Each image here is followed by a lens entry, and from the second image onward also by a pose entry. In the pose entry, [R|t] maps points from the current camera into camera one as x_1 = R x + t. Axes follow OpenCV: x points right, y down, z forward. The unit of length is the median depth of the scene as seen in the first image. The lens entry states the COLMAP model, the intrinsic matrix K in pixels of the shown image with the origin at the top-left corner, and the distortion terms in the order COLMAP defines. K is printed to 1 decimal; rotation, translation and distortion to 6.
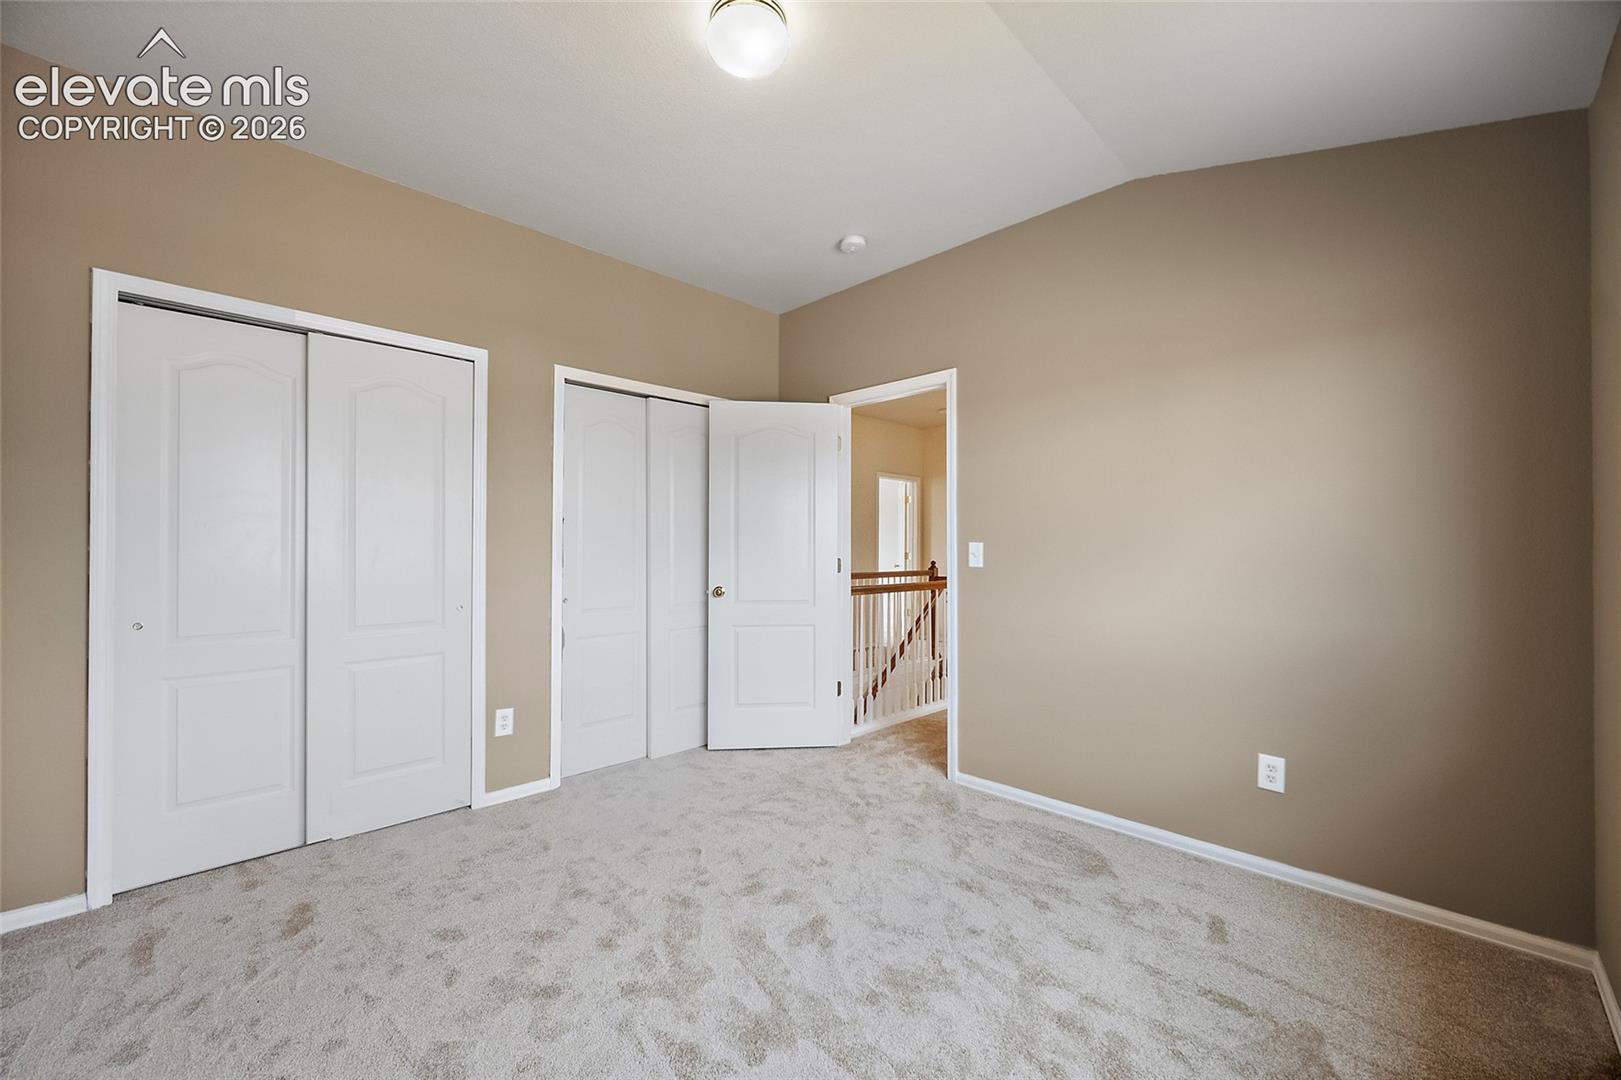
lens RADIAL K [[630.0, 0, 806.3], [0, 630.0, 546.0], [0, 0, 1]] dist [-0.000748, -0.000077]
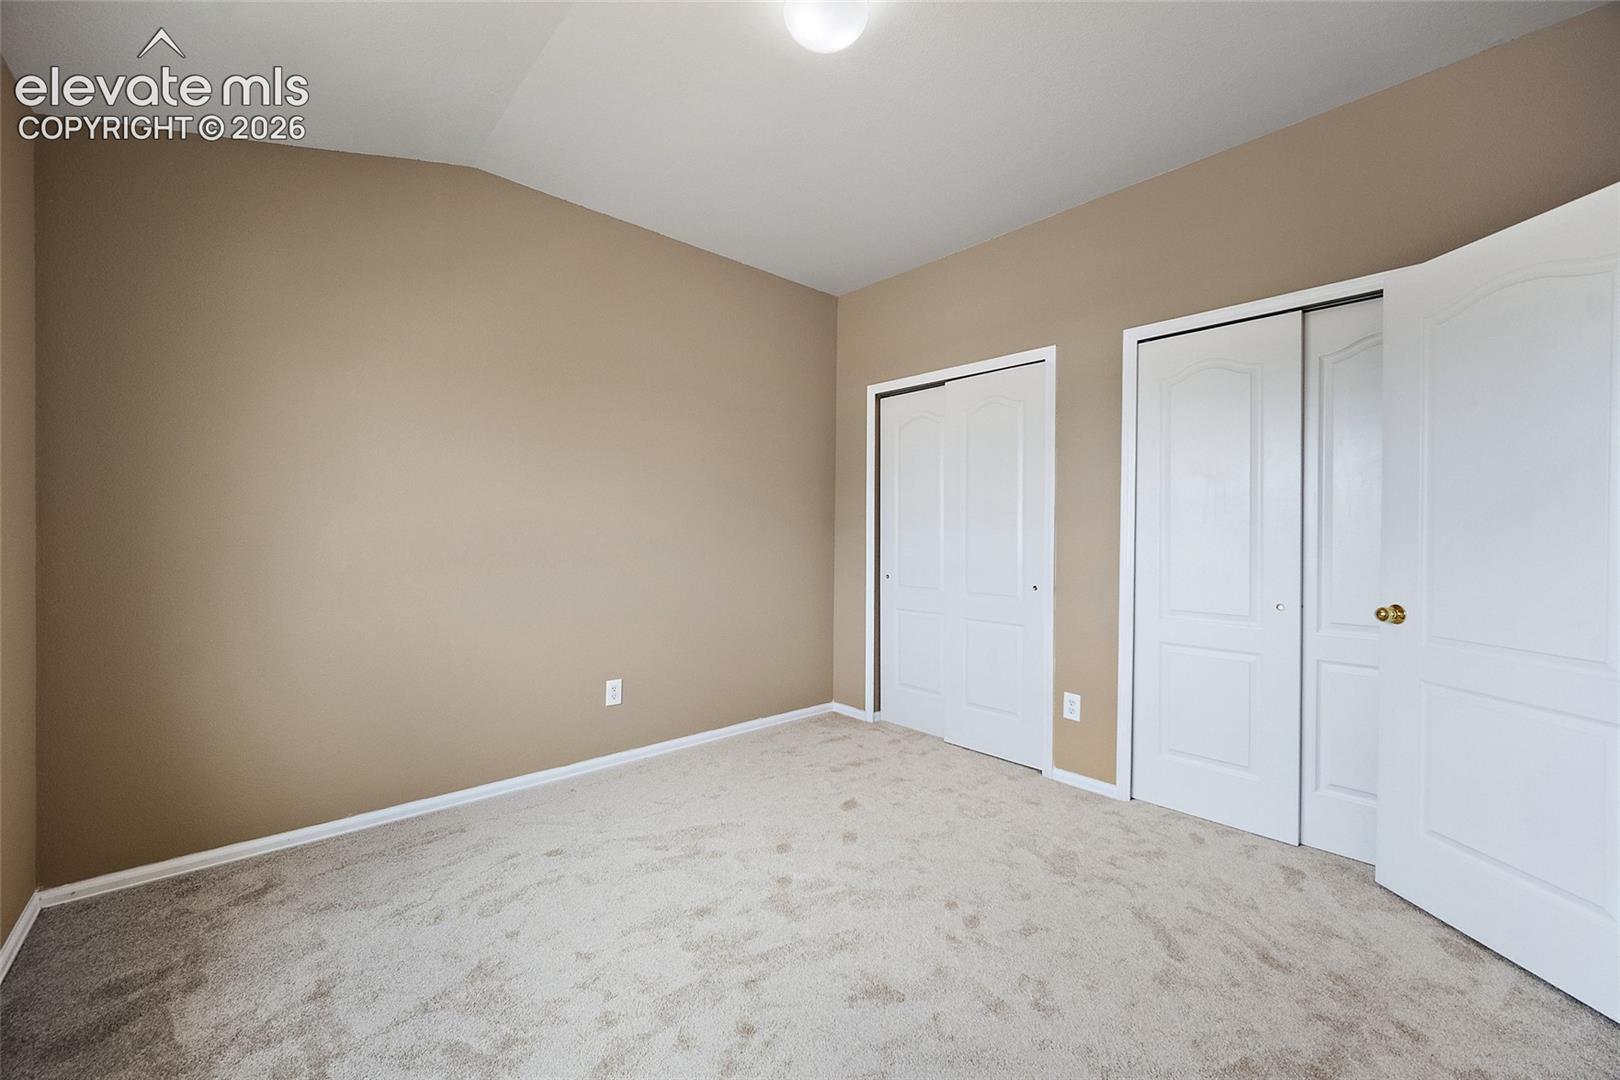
lens RADIAL K [[635.1, 0, 801.2], [0, 635.1, 535.4], [0, 0, 1]] dist [-0.001510, -0.000850]
pose [[-0.042888, 0.011100, -0.999018, 0.566494], [0.003916, 0.999932, 0.010942, -0.008395], [0.999072, -0.003442, -0.042928, 0.622428]]
